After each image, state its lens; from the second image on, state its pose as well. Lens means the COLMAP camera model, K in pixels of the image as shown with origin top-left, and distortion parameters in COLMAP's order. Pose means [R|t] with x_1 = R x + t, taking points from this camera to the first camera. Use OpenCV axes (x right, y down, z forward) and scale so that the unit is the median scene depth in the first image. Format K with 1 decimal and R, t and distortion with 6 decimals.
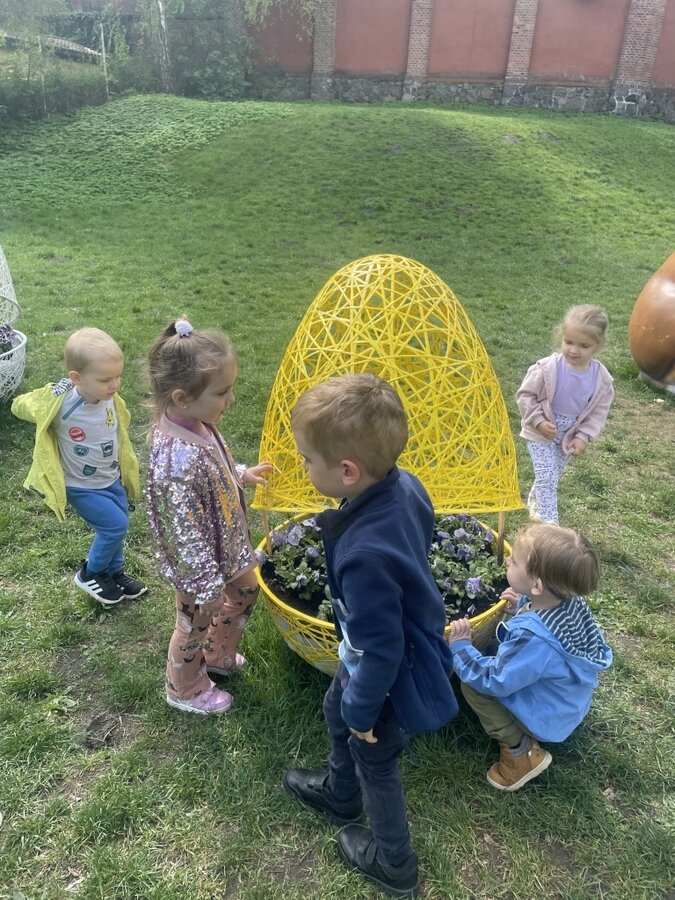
lens RADIAL K [[675.3, 0, 338.0], [0, 675.3, 450.4], [0, 0, 1]] dist [0.087258, -0.113607]
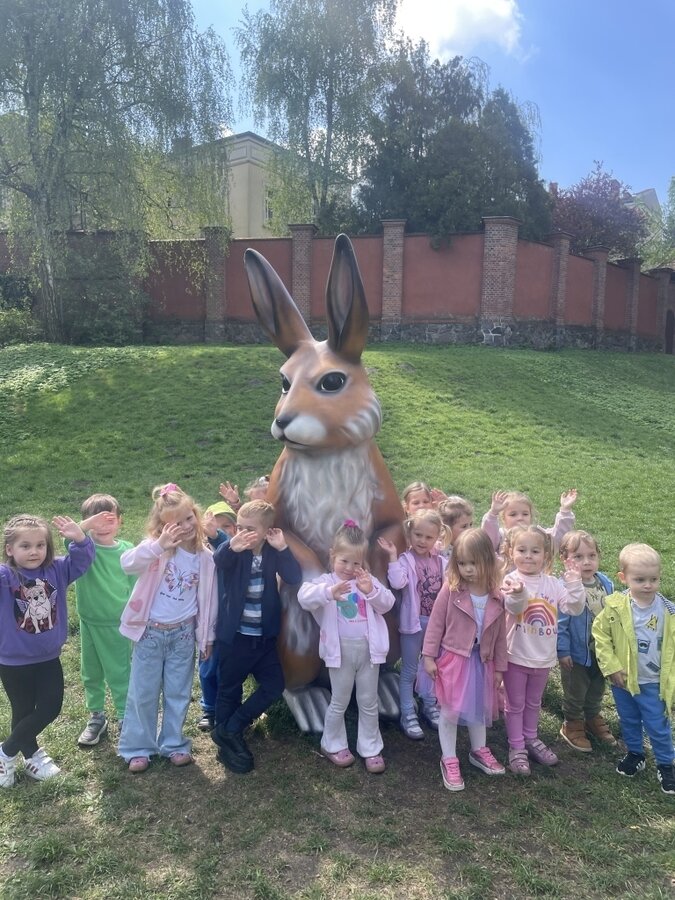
lens RADIAL K [[675.3, 0, 344.2], [0, 675.3, 446.3], [0, 0, 1]] dist [0.087258, -0.113607]
pose [[0.996259, -0.048582, 0.071465, 0.104010], [0.068536, 0.947930, -0.311016, -0.022334], [-0.052634, 0.314751, 0.947714, 0.052179]]
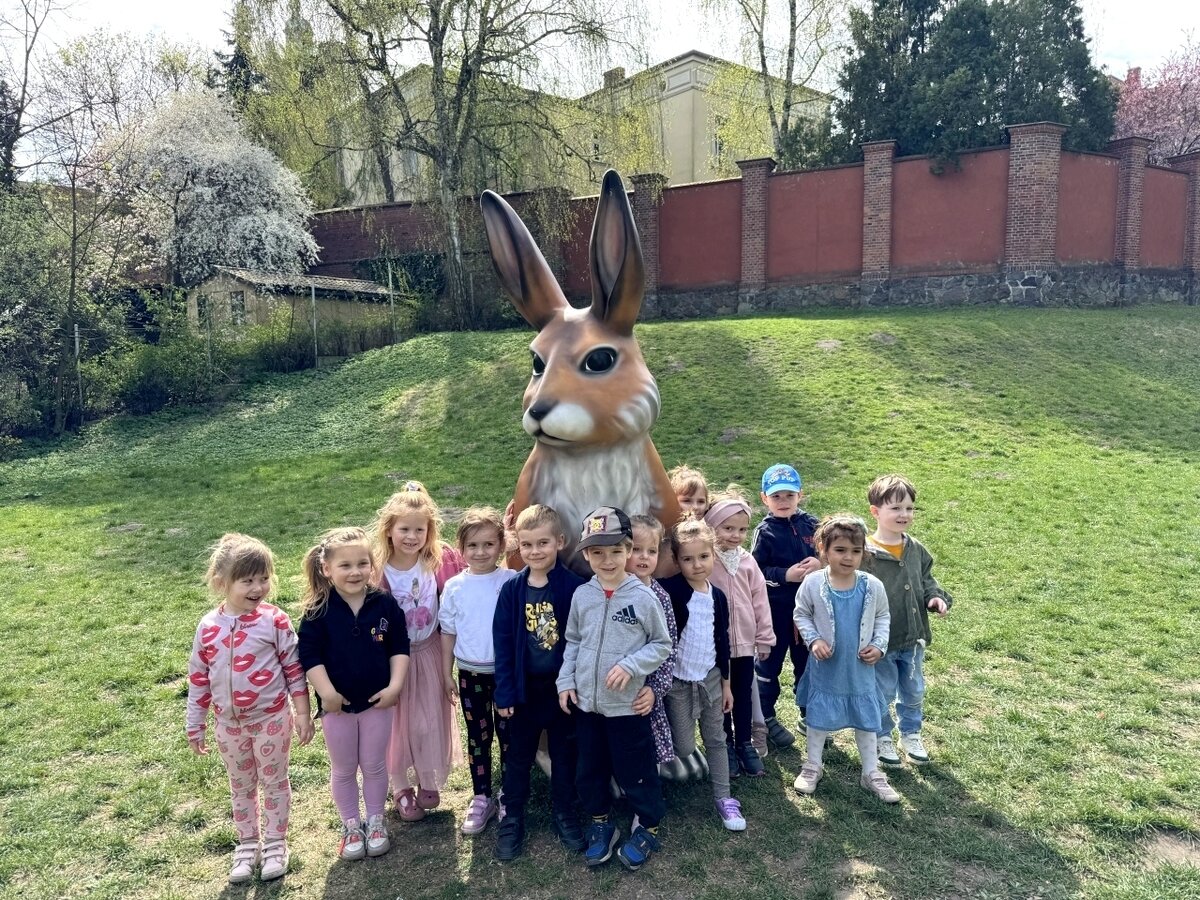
lens RADIAL K [[849.2, 0, 598.7], [0, 849.2, 463.6], [0, 0, 1]] dist [0.030647, -0.043363]
pose [[0.978733, -0.051444, -0.198585, 0.134569], [-0.010472, 0.954254, -0.298814, -0.021867], [0.204873, 0.294538, 0.933421, 0.057653]]
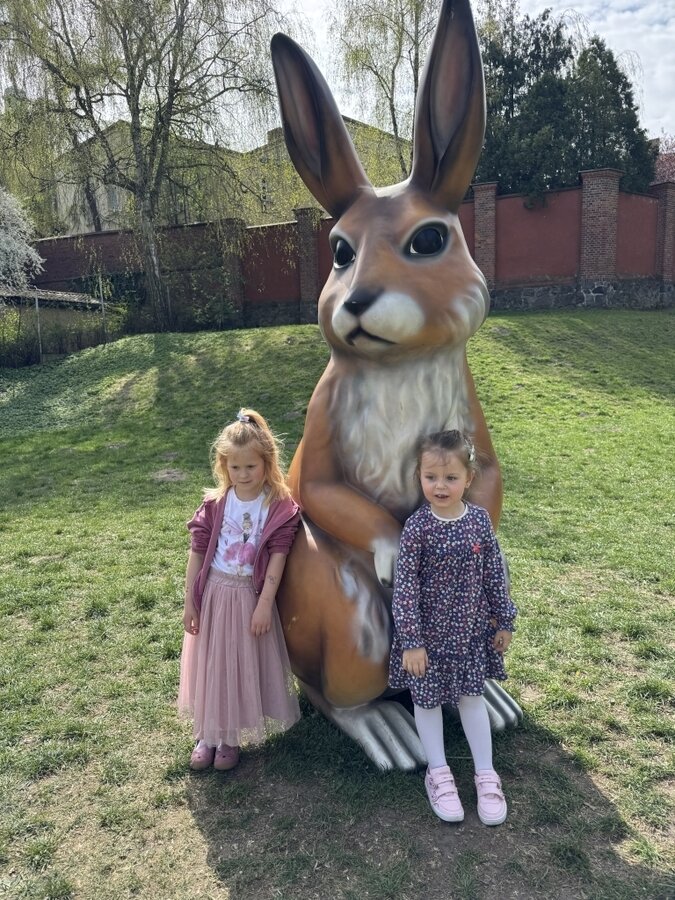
lens RADIAL K [[636.9, 0, 335.3], [0, 636.9, 454.1], [0, 0, 1]] dist [0.030647, -0.043363]
pose [[0.992521, -0.078868, -0.093181, 0.106811], [0.050323, 0.959751, -0.276307, -0.028879], [0.111222, 0.269551, 0.956542, 0.100514]]
